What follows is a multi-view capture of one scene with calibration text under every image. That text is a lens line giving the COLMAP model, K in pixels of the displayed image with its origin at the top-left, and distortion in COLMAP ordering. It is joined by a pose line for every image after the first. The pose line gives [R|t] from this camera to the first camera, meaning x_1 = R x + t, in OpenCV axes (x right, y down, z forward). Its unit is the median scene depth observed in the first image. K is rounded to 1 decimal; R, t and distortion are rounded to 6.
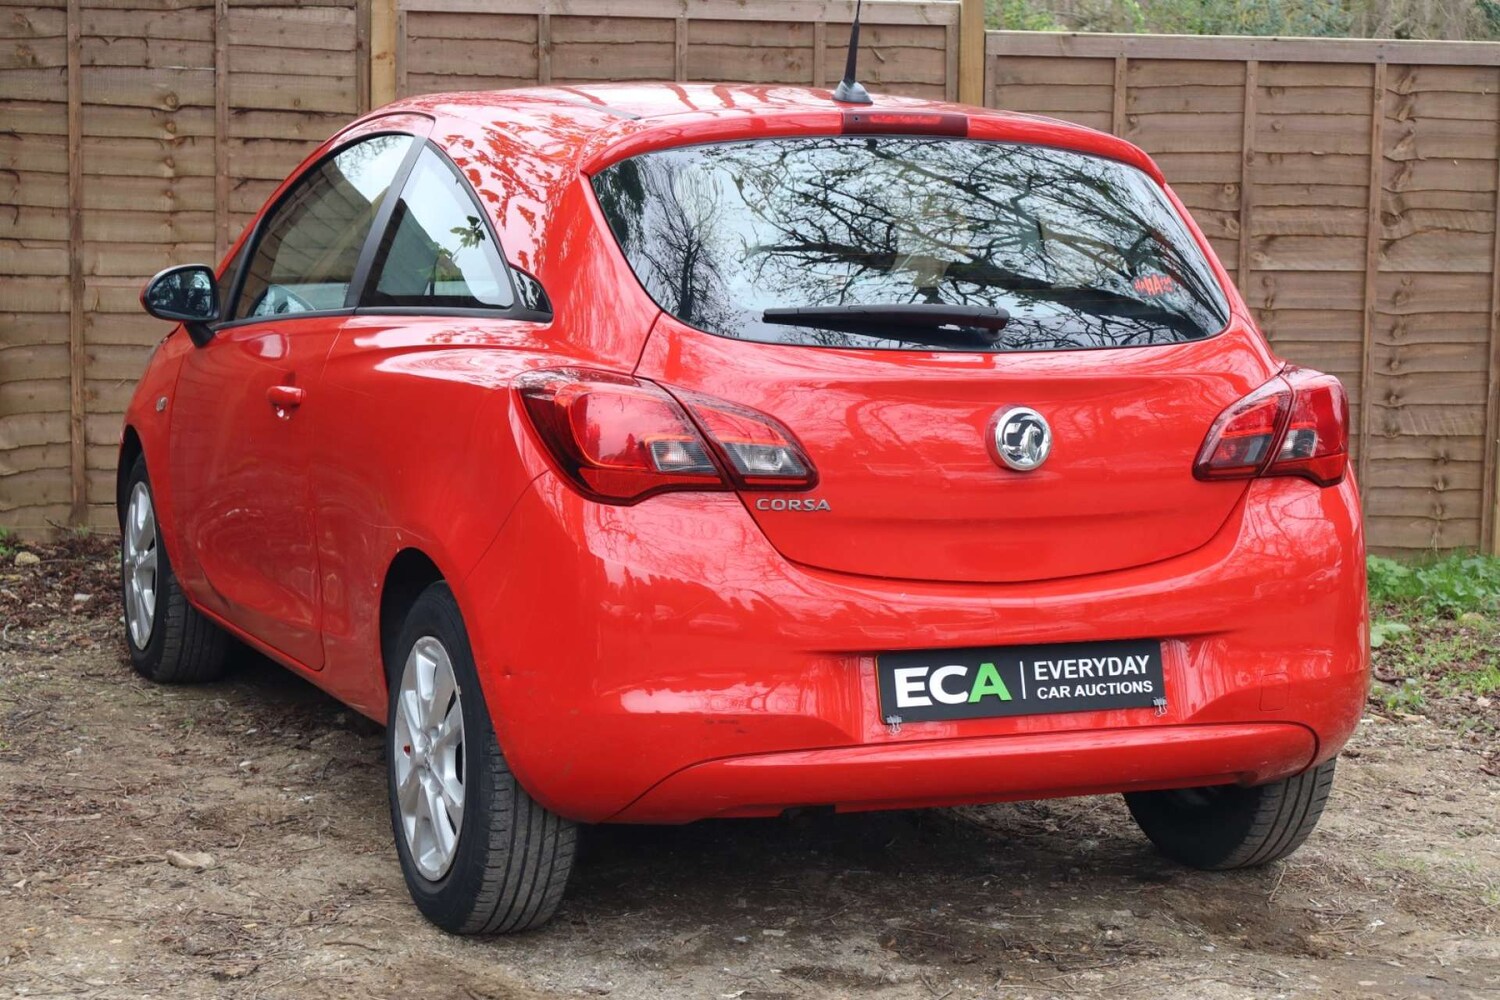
lens RADIAL K [[2958.2, 0, 755.9], [0, 2958.2, 510.8], [0, 0, 1]] dist [-0.005013, 0.000000]
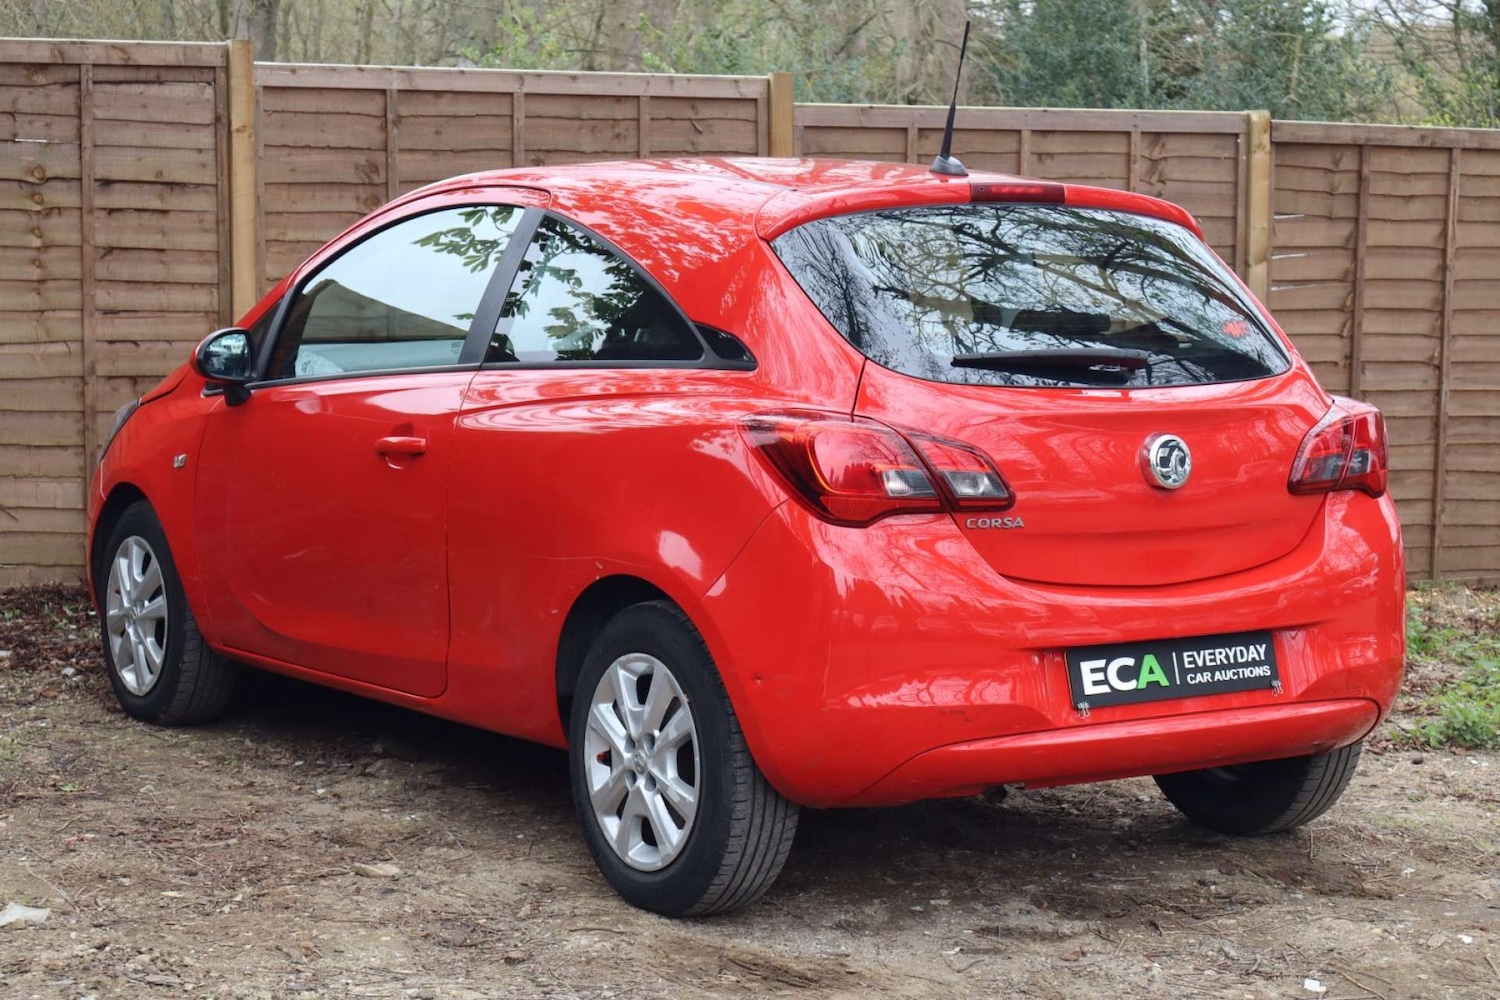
lens RADIAL K [[2958.2, 0, 765.0], [0, 2958.2, 507.0], [0, 0, 1]] dist [-0.005013, 0.000000]
pose [[0.980874, -0.028523, 0.192541, -0.284079], [0.032643, 0.999300, -0.018257, 0.009407], [-0.191886, 0.024193, 0.981119, -0.112452]]
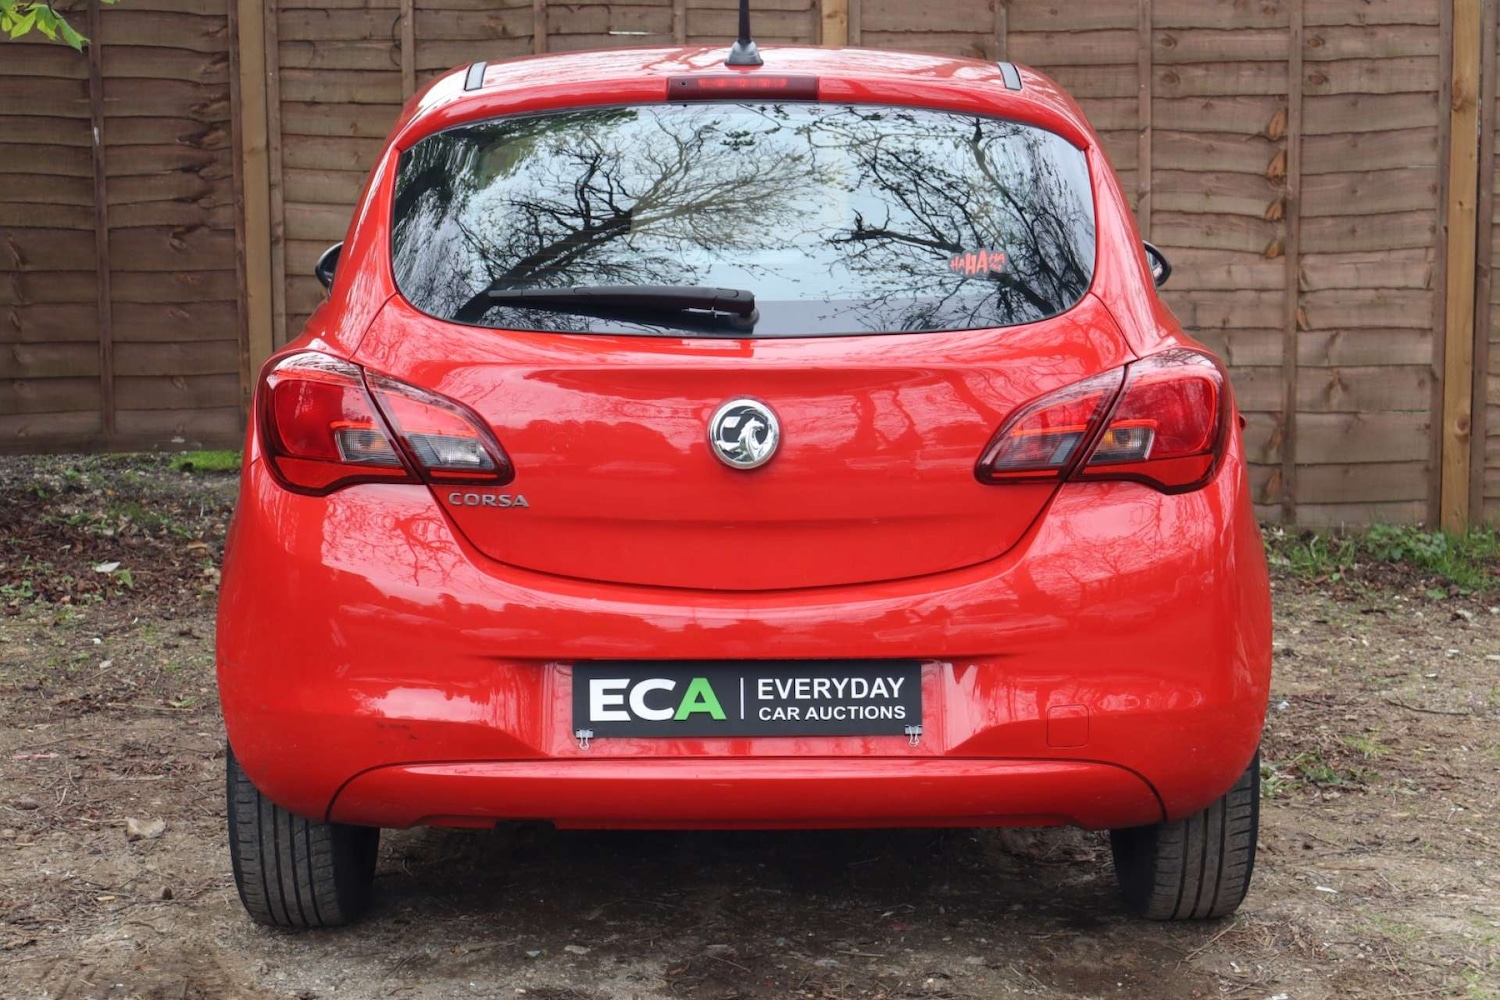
lens RADIAL K [[2958.2, 0, 755.7], [0, 2958.2, 501.8], [0, 0, 1]] dist [-0.005013, 0.000000]
pose [[0.925466, 0.028547, -0.377753, 0.425695], [-0.022853, 0.999548, 0.019549, -0.020778], [0.378141, -0.009459, 0.925700, 0.153115]]
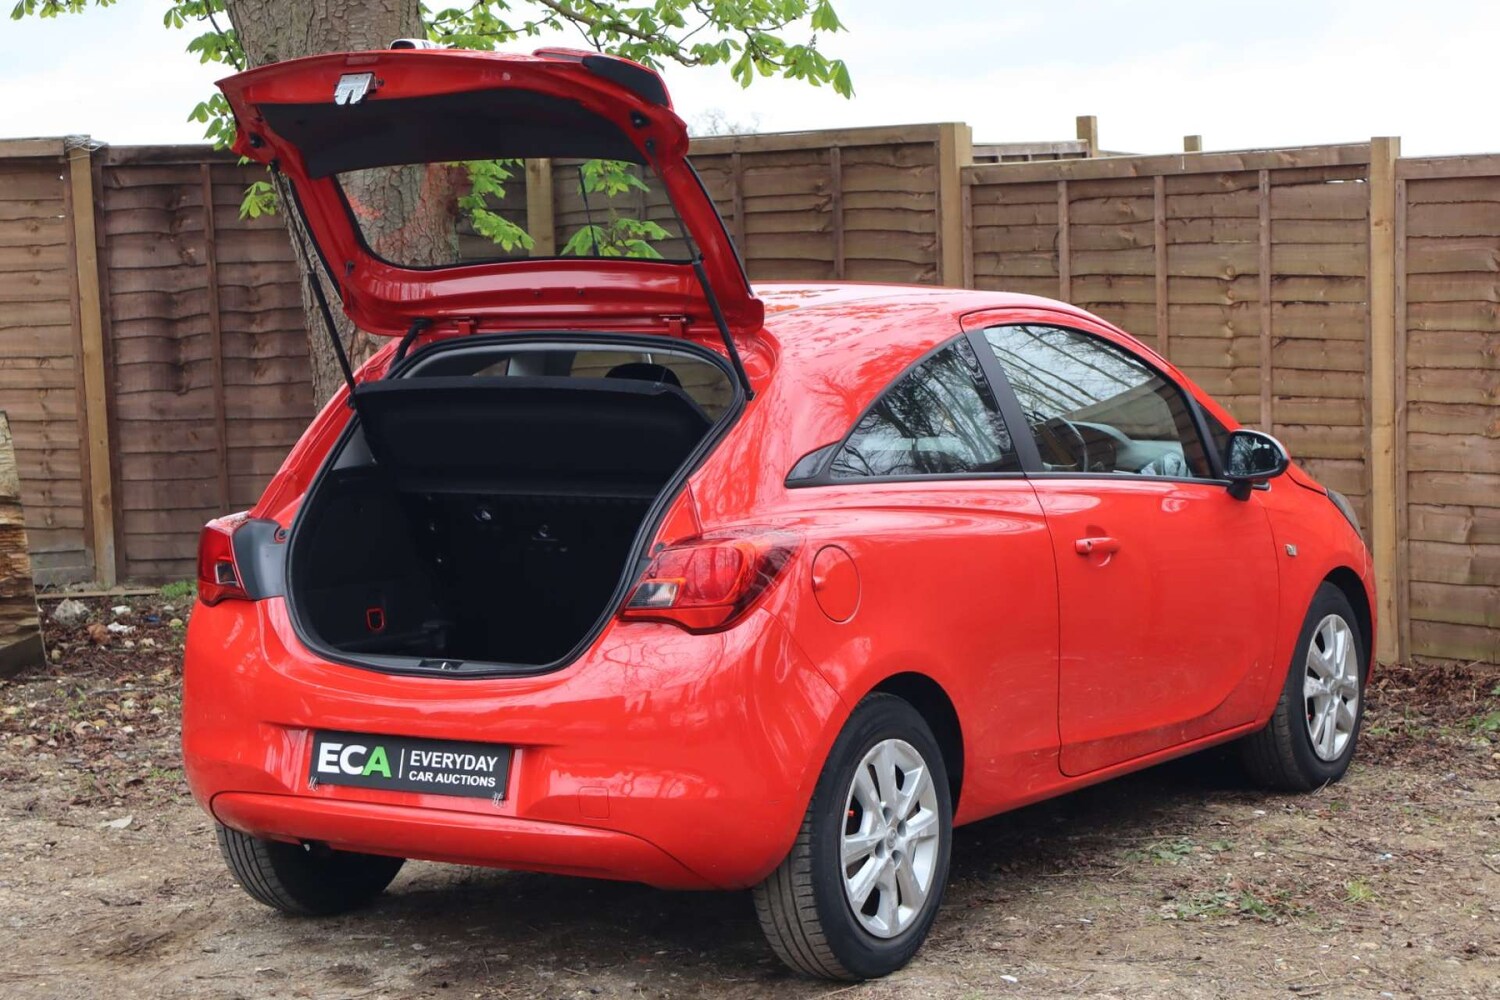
lens RADIAL K [[2958.2, 0, 747.9], [0, 2958.2, 490.7], [0, 0, 1]] dist [-0.005013, 0.000000]
pose [[0.574772, 0.027364, -0.817856, 1.190325], [-0.063994, 0.997883, -0.011586, -0.054088], [0.815808, 0.058997, 0.575306, 0.367616]]
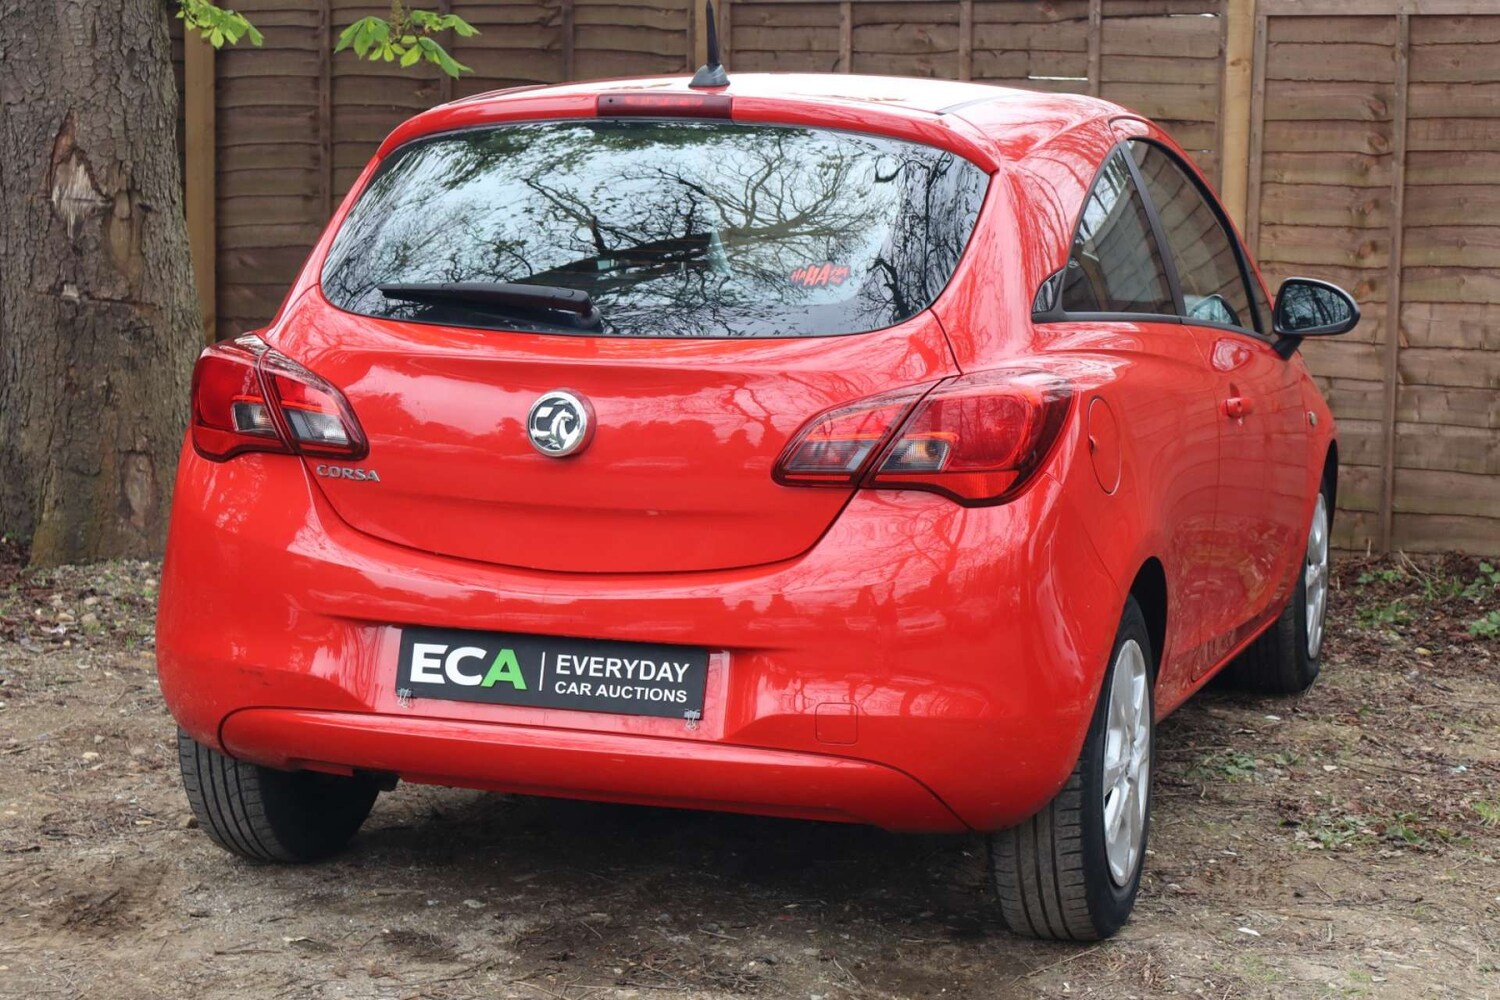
lens RADIAL K [[2958.2, 0, 748.4], [0, 2958.2, 502.5], [0, 0, 1]] dist [-0.005013, 0.000000]
pose [[0.760032, 0.072523, -0.645826, 0.746456], [-0.082822, 0.996460, 0.014430, -0.017338], [0.644586, 0.042522, 0.763348, 0.290364]]
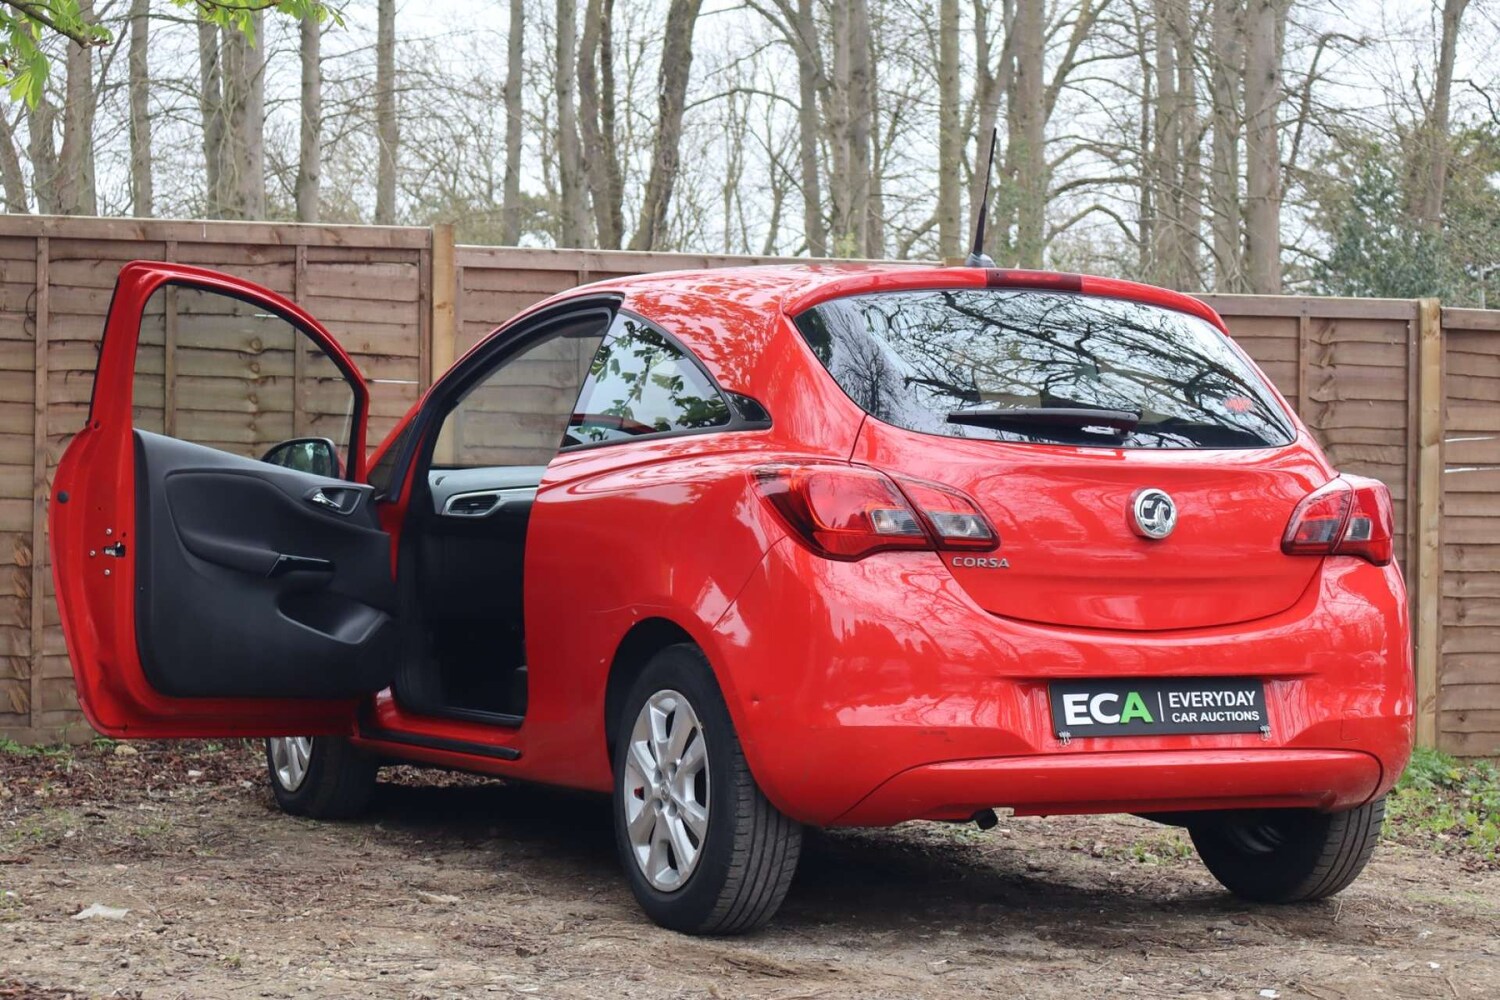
lens RADIAL K [[2958.2, 0, 758.6], [0, 2958.2, 496.6], [0, 0, 1]] dist [-0.005013, 0.000000]
pose [[0.997593, -0.005523, 0.069114, -0.159654], [0.014337, 0.991712, -0.127682, 0.122713], [-0.067836, 0.128365, 0.989404, -0.224568]]
